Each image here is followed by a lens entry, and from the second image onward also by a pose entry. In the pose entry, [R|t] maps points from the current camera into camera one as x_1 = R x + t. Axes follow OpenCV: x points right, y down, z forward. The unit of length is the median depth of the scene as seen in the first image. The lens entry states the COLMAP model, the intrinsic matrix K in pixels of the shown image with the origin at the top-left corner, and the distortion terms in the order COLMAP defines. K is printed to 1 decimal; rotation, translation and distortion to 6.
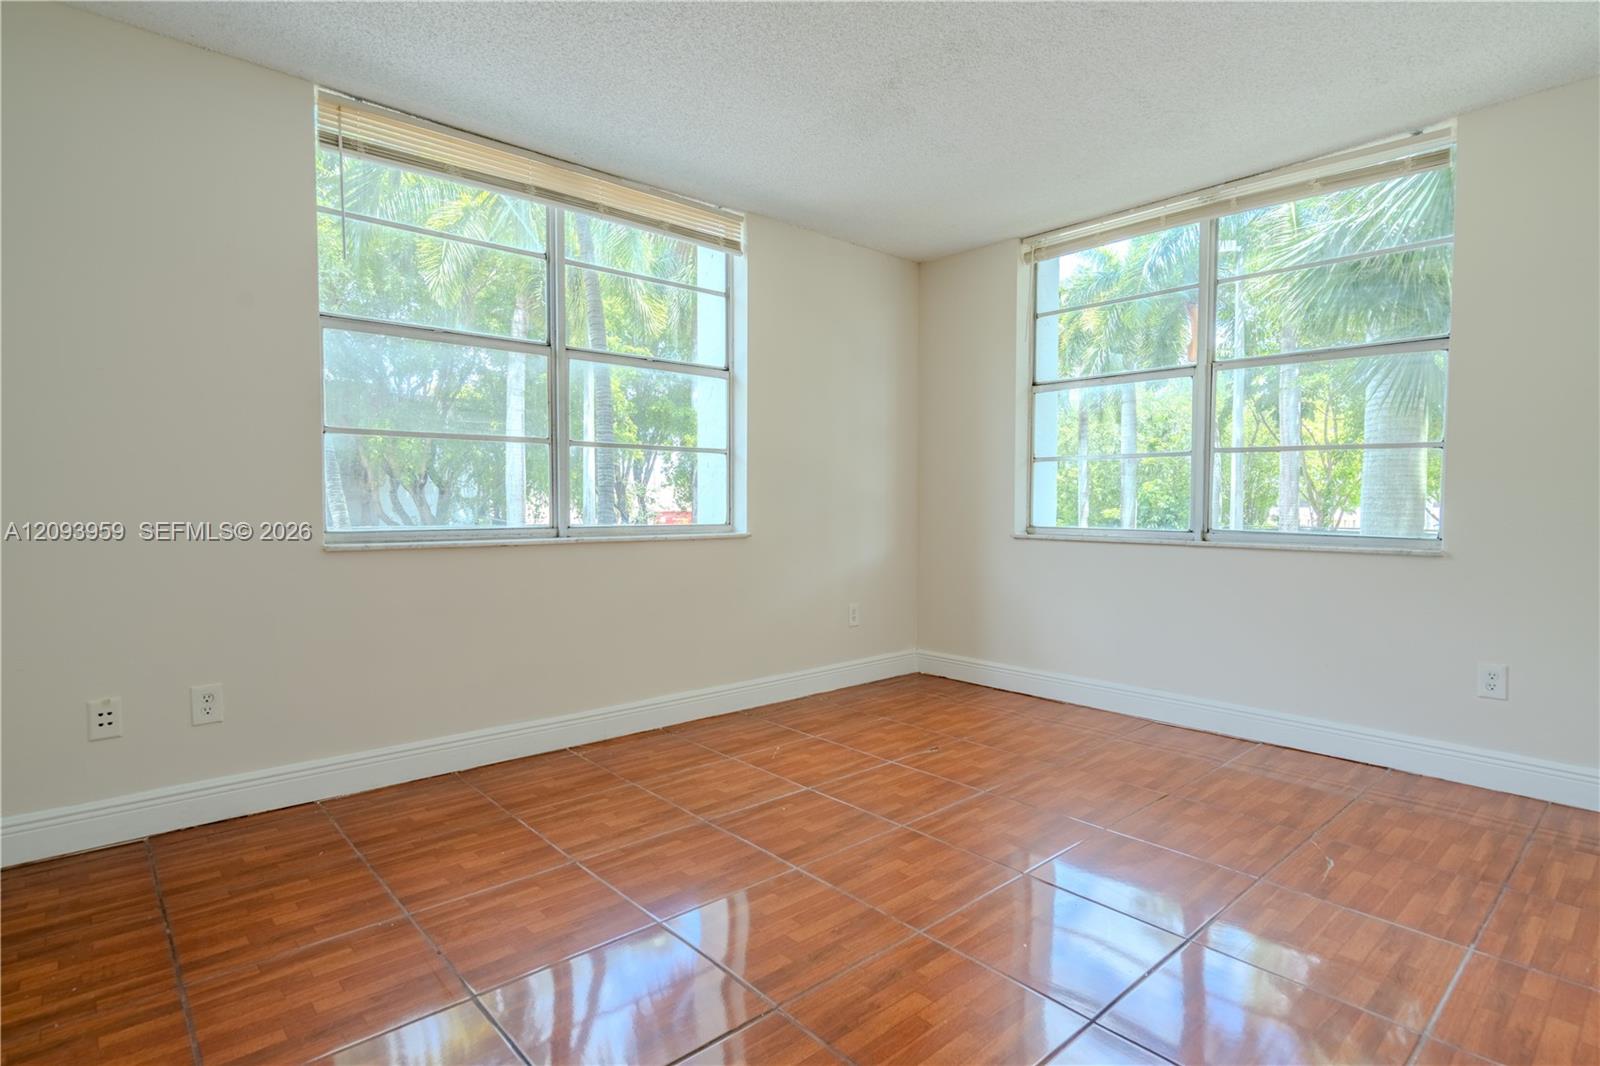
lens RADIAL K [[814.7, 0, 804.3], [0, 814.7, 516.9], [0, 0, 1]] dist [0.002267, 0.001778]
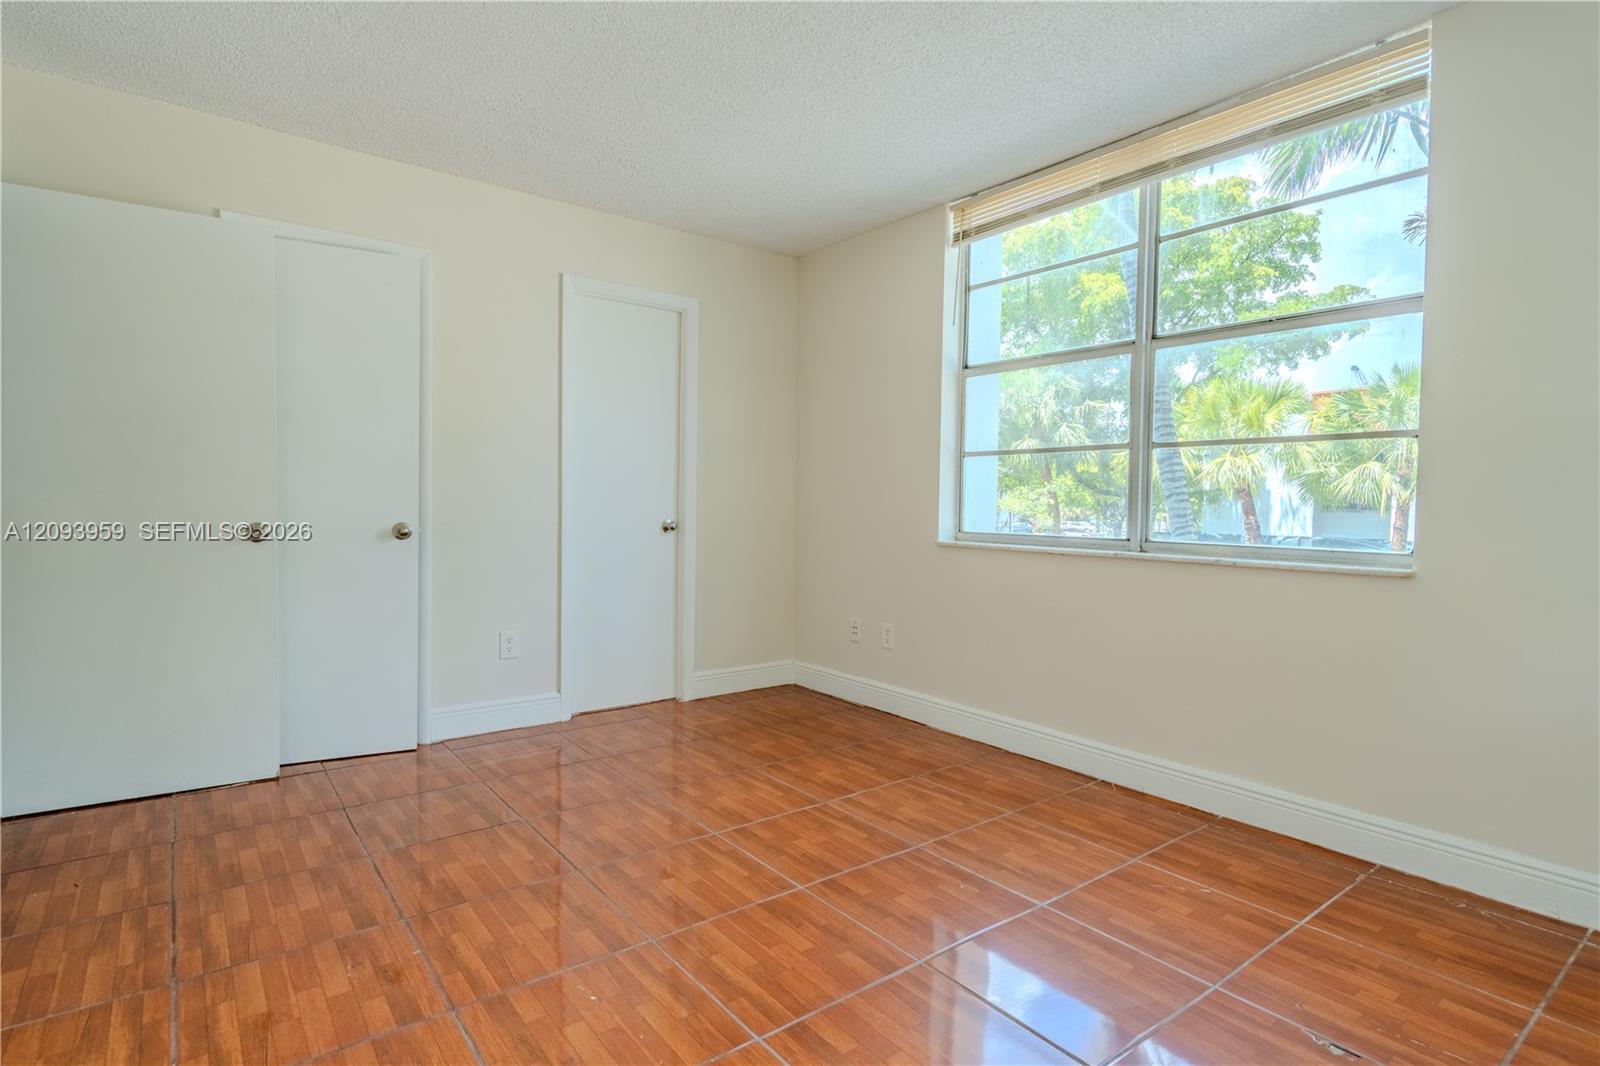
lens RADIAL K [[814.7, 0, 804.3], [0, 814.7, 516.9], [0, 0, 1]] dist [0.002267, 0.001778]
pose [[-0.075202, 0.013127, -0.997082, 0.679777], [-0.032868, 0.999337, 0.015636, -0.016220], [0.996626, 0.033948, -0.074721, 0.762326]]
